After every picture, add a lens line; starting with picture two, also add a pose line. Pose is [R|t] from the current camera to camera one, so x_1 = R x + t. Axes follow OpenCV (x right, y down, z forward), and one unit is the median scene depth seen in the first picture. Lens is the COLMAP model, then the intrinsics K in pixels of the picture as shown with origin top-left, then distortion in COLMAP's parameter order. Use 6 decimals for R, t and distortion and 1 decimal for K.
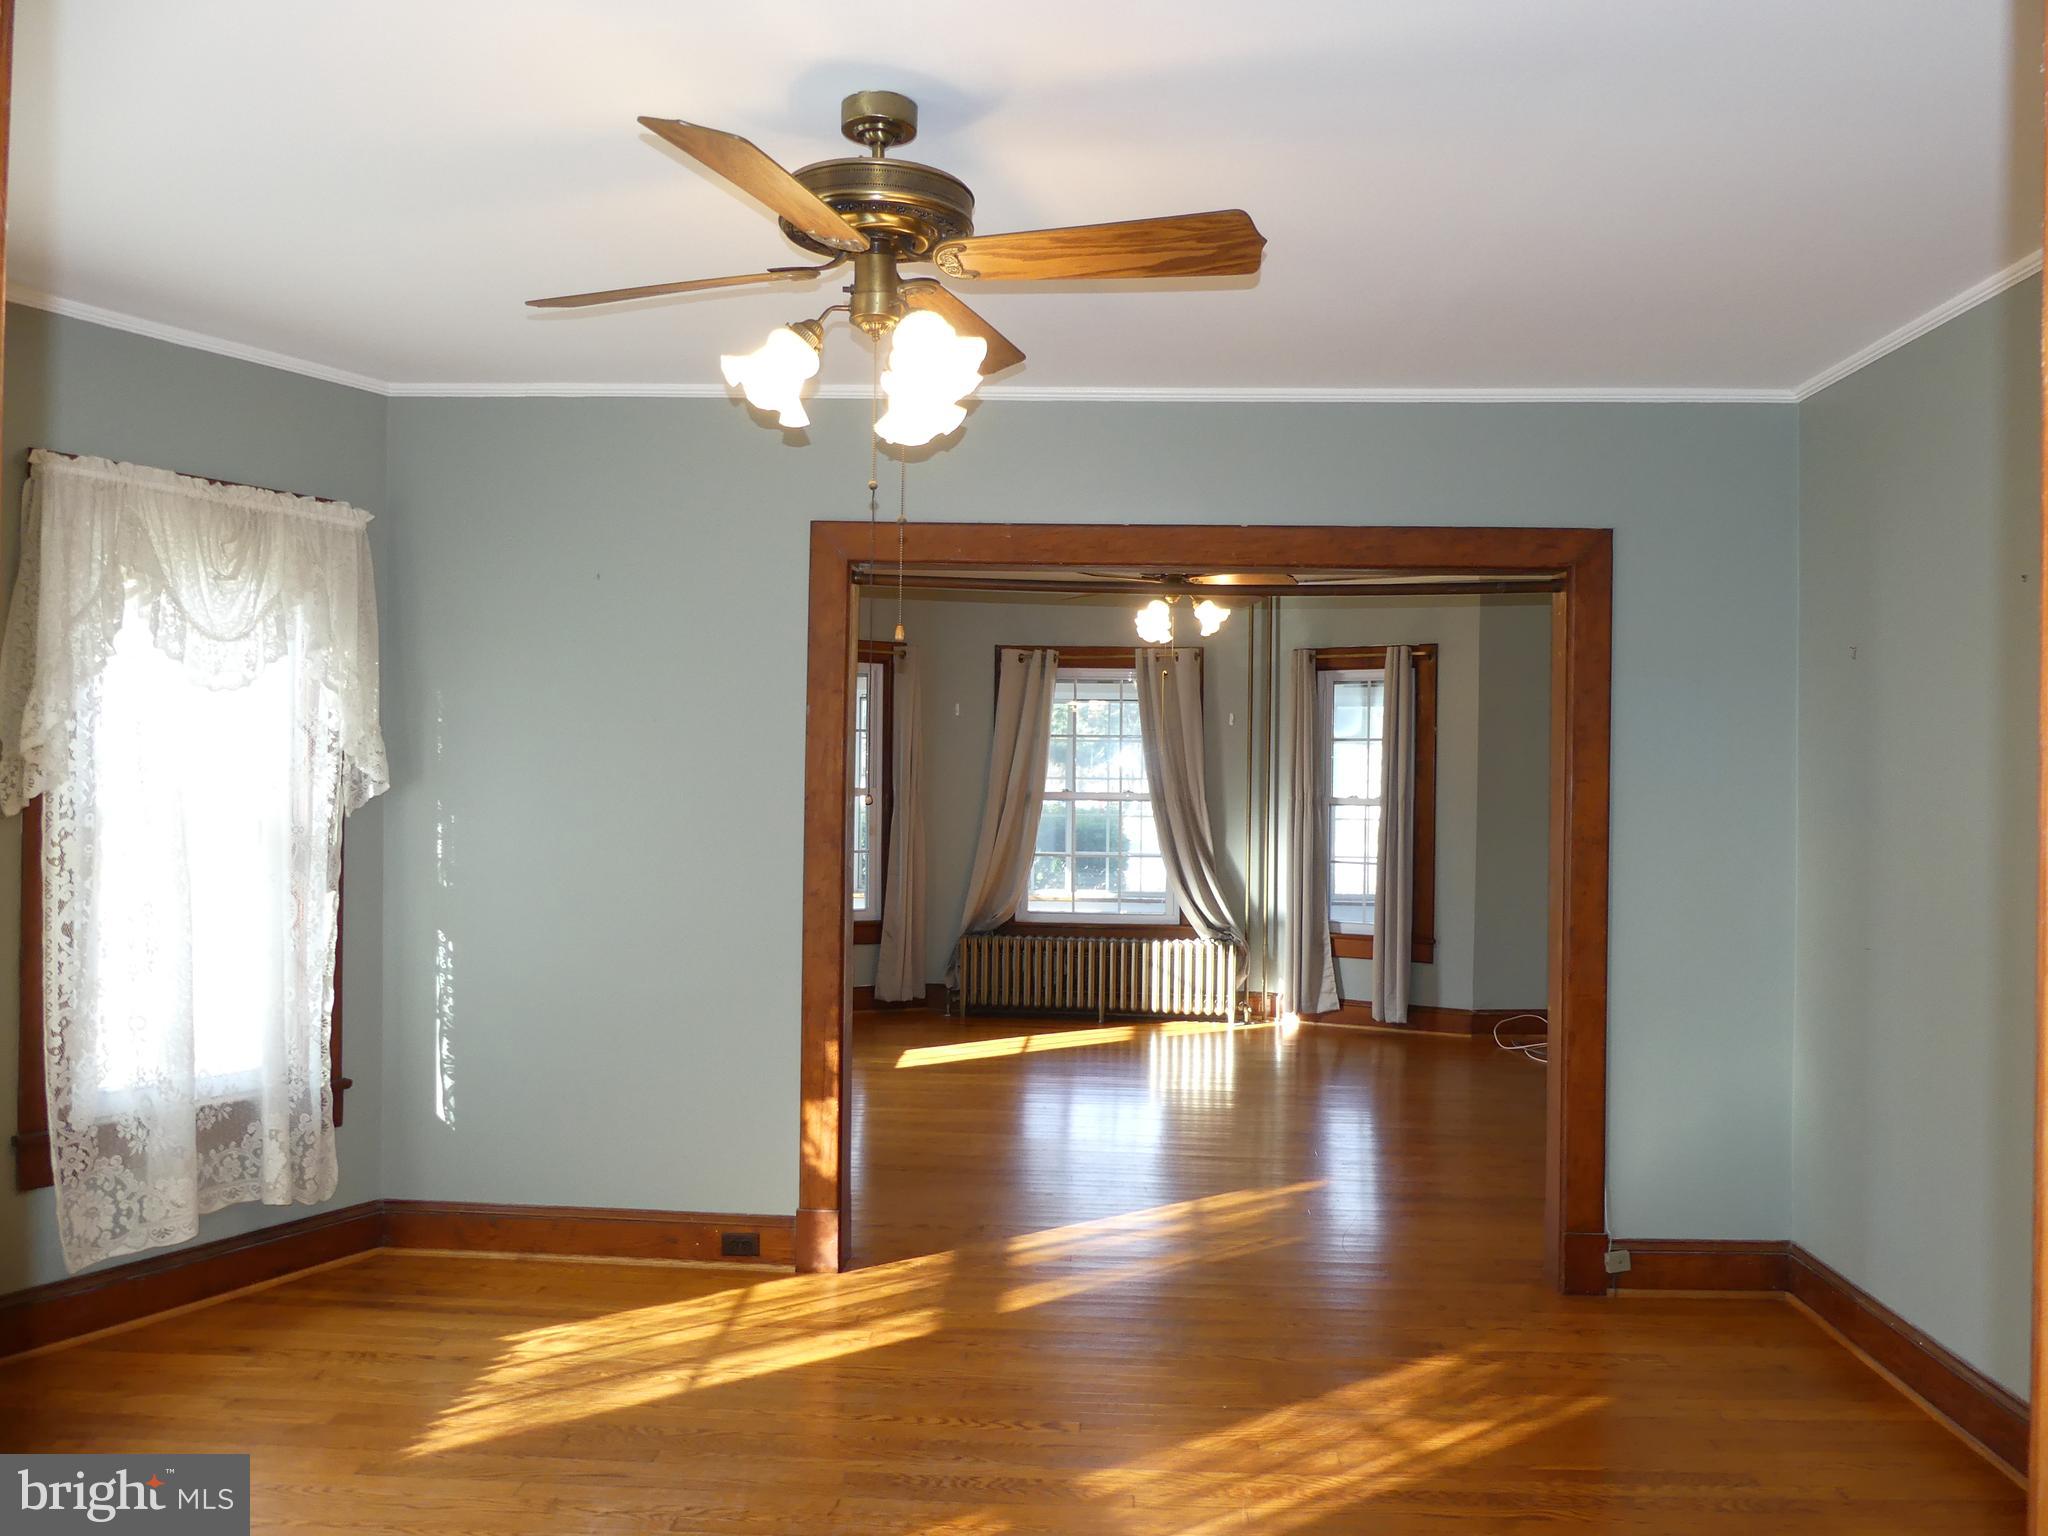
lens RADIAL K [[1493.2, 0, 1024.0], [0, 1493.2, 768.0], [0, 0, 1]] dist [-0.054379, 0.004302]
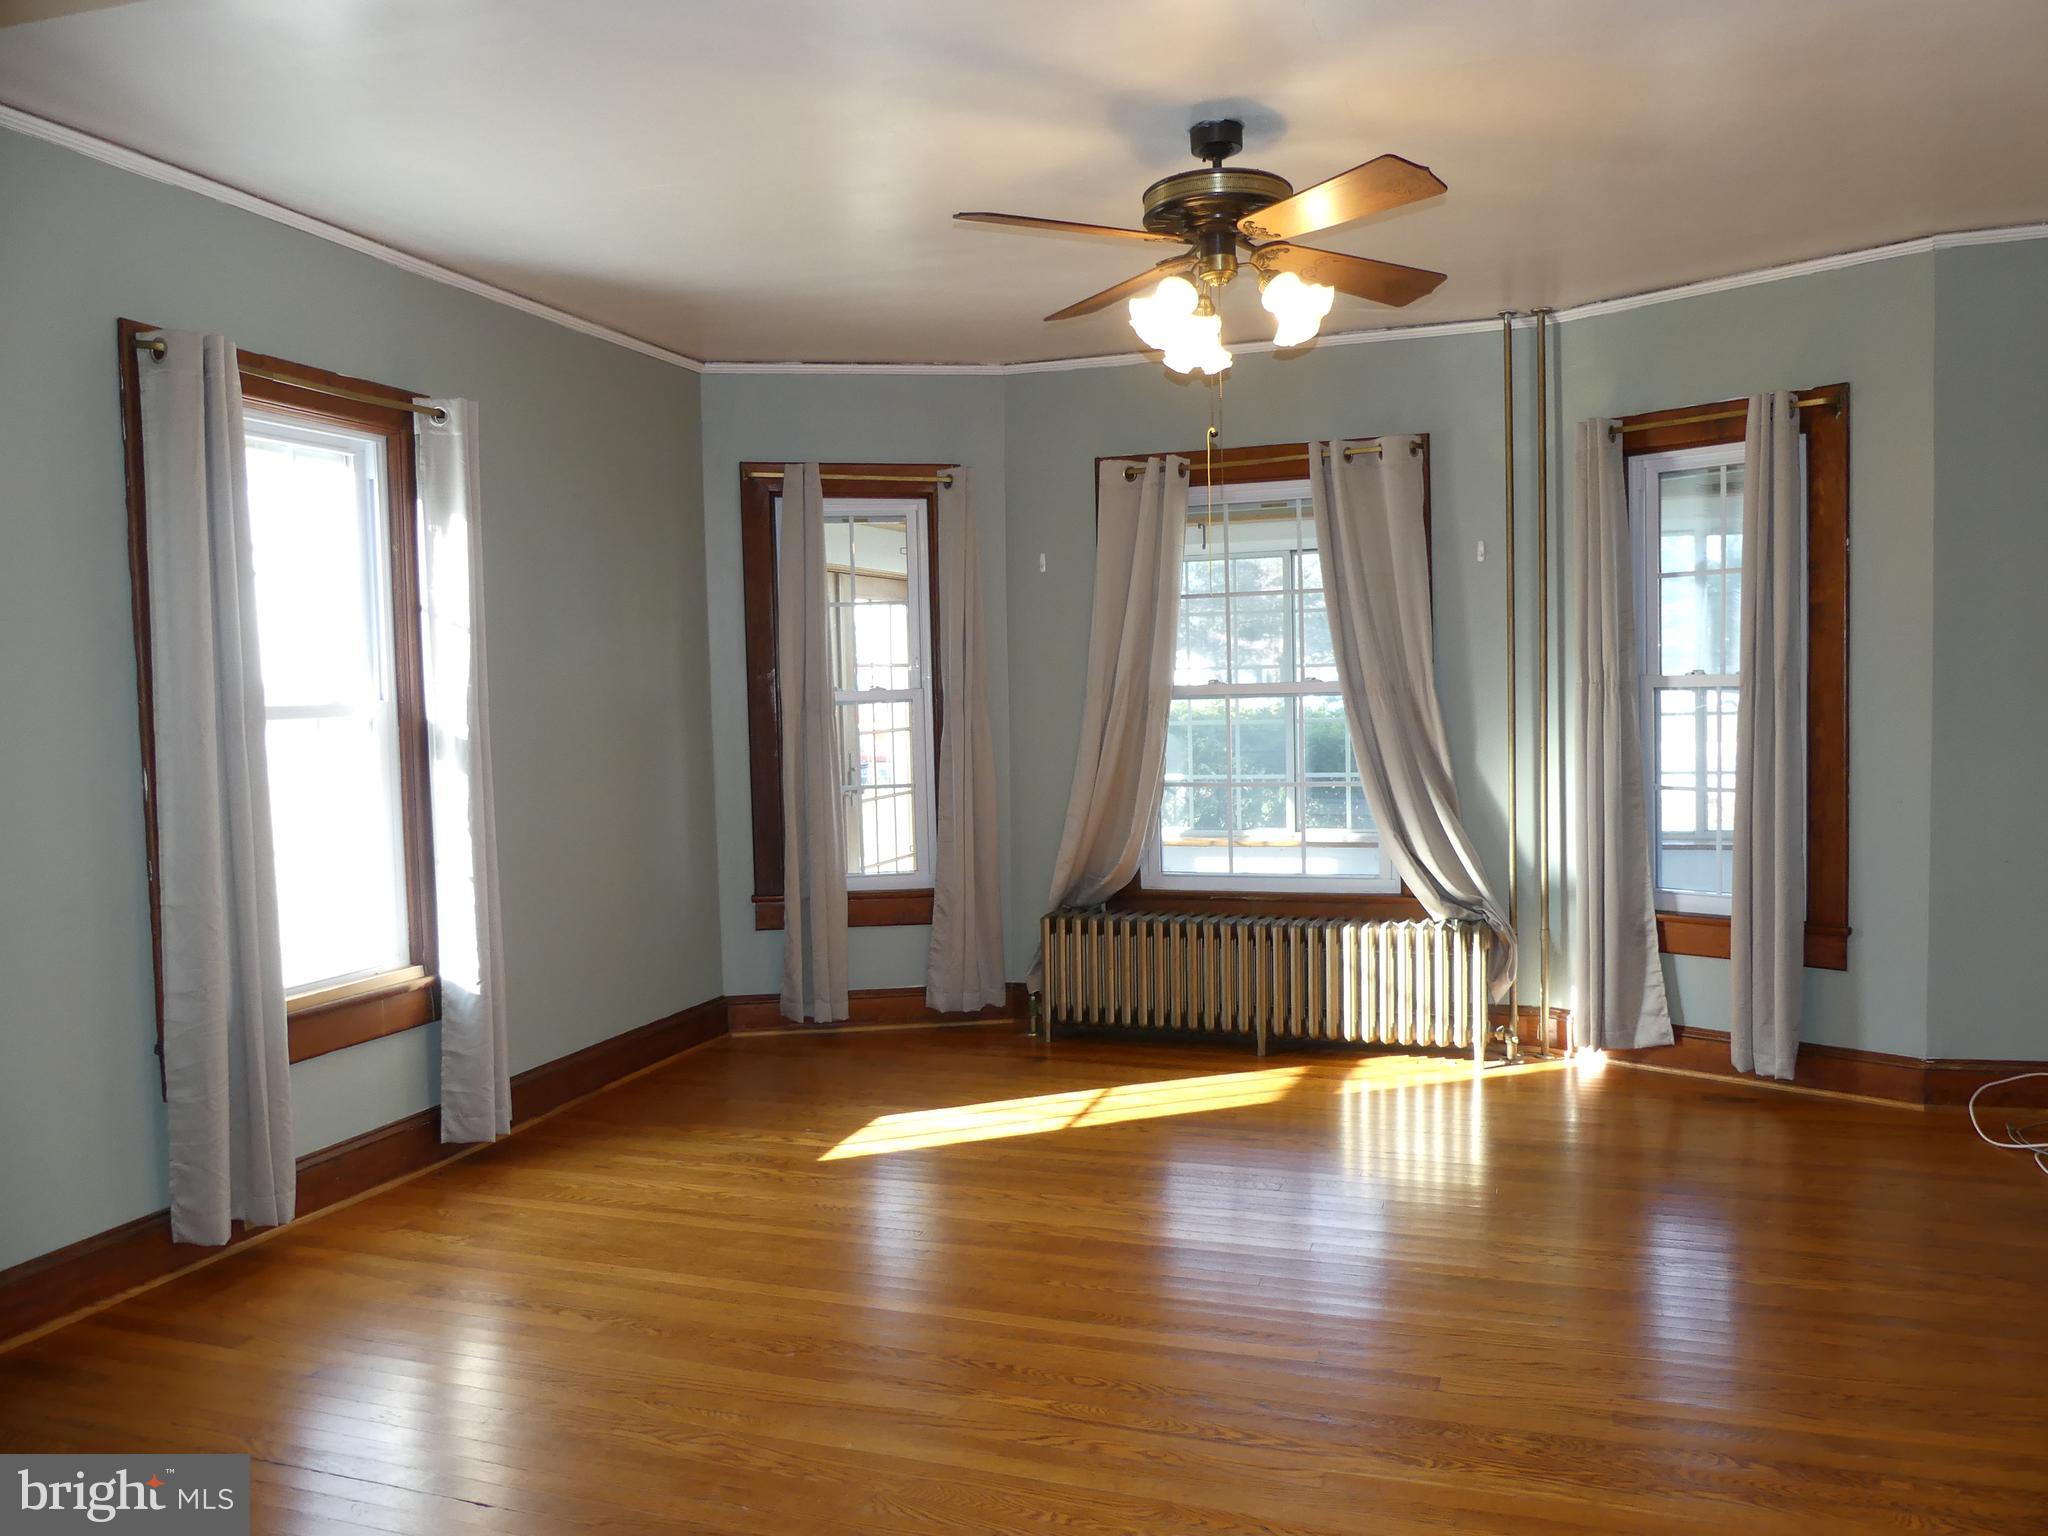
lens RADIAL K [[1508.0, 0, 1024.0], [0, 1508.0, 768.0], [0, 0, 1]] dist [-0.060823, 0.040700]
pose [[0.960087, -0.020995, -0.278913, 0.132710], [0.036967, 0.997956, 0.052127, 0.015724], [0.277248, -0.060357, 0.958901, 0.379175]]
